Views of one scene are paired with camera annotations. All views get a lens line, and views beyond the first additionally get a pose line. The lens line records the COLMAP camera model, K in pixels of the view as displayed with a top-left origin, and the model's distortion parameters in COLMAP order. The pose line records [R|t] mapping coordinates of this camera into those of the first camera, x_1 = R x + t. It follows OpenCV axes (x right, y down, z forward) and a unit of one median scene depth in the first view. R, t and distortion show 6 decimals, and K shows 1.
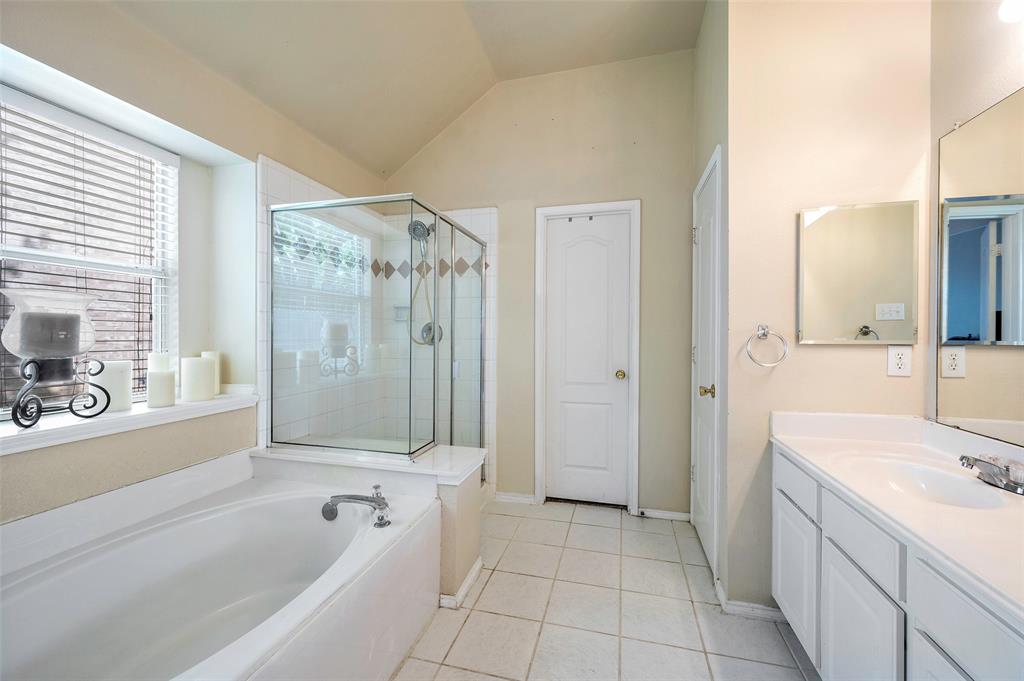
lens RADIAL K [[415.7, 0, 512.0], [0, 415.7, 340.5], [0, 0, 1]] dist [0.001506, -0.000033]
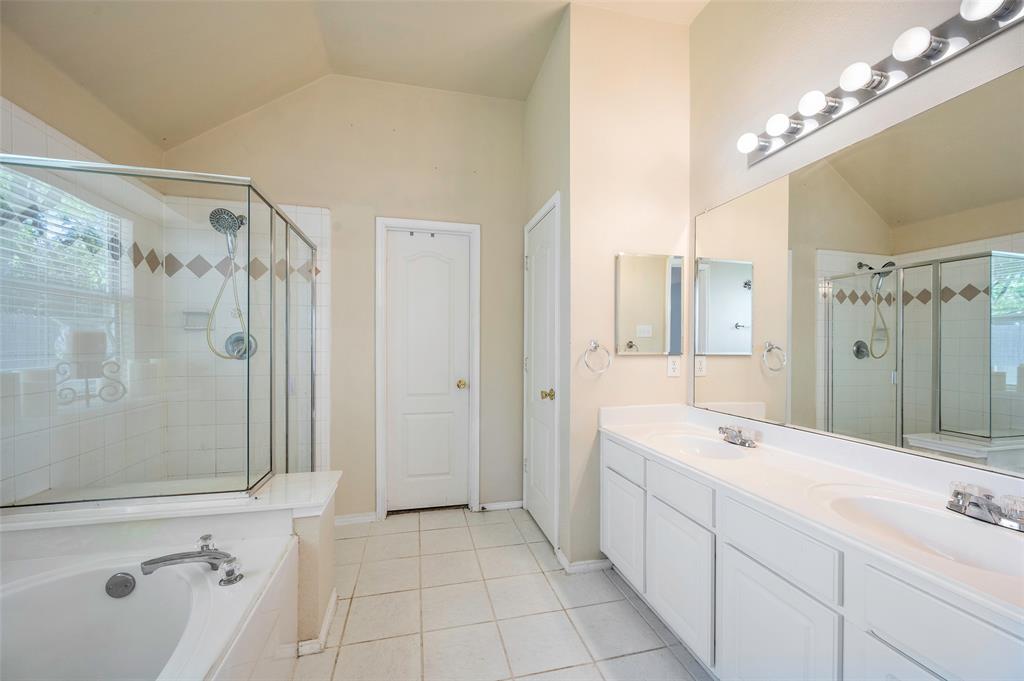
lens RADIAL K [[397.6, 0, 512.9], [0, 397.6, 354.2], [0, 0, 1]] dist [-0.001998, -0.000285]
pose [[0.876194, -0.006912, 0.481910, -0.128652], [0.004474, 0.999971, 0.006208, -0.002105], [-0.481939, -0.003284, 0.876199, 0.034829]]
